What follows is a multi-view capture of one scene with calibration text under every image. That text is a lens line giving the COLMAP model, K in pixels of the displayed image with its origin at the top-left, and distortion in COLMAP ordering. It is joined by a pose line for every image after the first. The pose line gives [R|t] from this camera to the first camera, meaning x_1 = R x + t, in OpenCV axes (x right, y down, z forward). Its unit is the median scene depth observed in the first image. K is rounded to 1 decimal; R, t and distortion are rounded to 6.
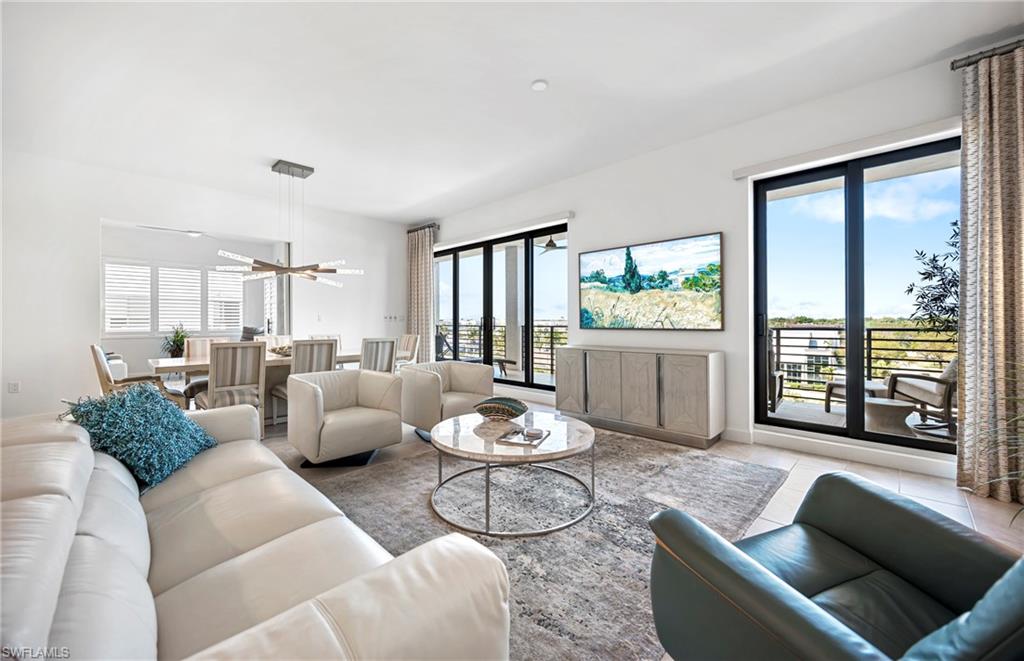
lens RADIAL K [[396.7, 0, 513.5], [0, 396.7, 319.4], [0, 0, 1]] dist [-0.000031, 0.000021]
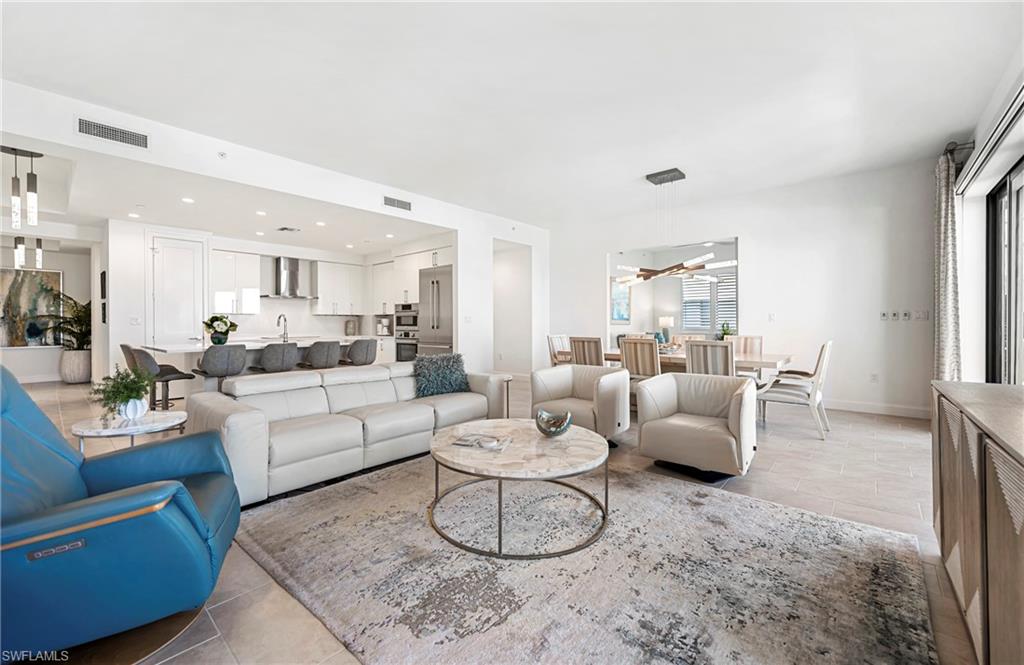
lens RADIAL K [[414.4, 0, 495.9], [0, 414.4, 325.0], [0, 0, 1]] dist [-0.000439, 0.000165]
pose [[0.043062, 0.008300, -0.999038, 0.580872], [0.009183, 0.999920, 0.008703, 0.001157], [0.999030, -0.009549, 0.042983, 0.555271]]
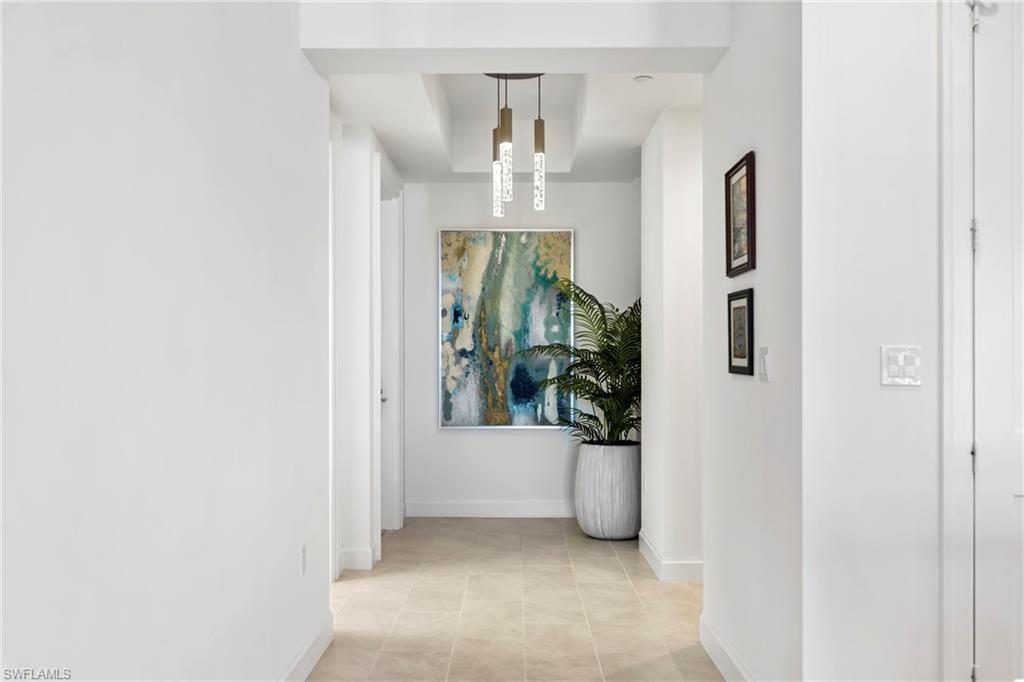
lens RADIAL K [[868.4, 0, 511.3], [0, 868.4, 359.8], [0, 0, 1]] dist [-0.000458, -0.000803]
pose [[-0.707517, 0.004206, -0.706684, -0.267867], [0.008374, 0.999962, -0.002432, -0.018126], [0.706647, -0.007639, -0.707525, -0.365051]]
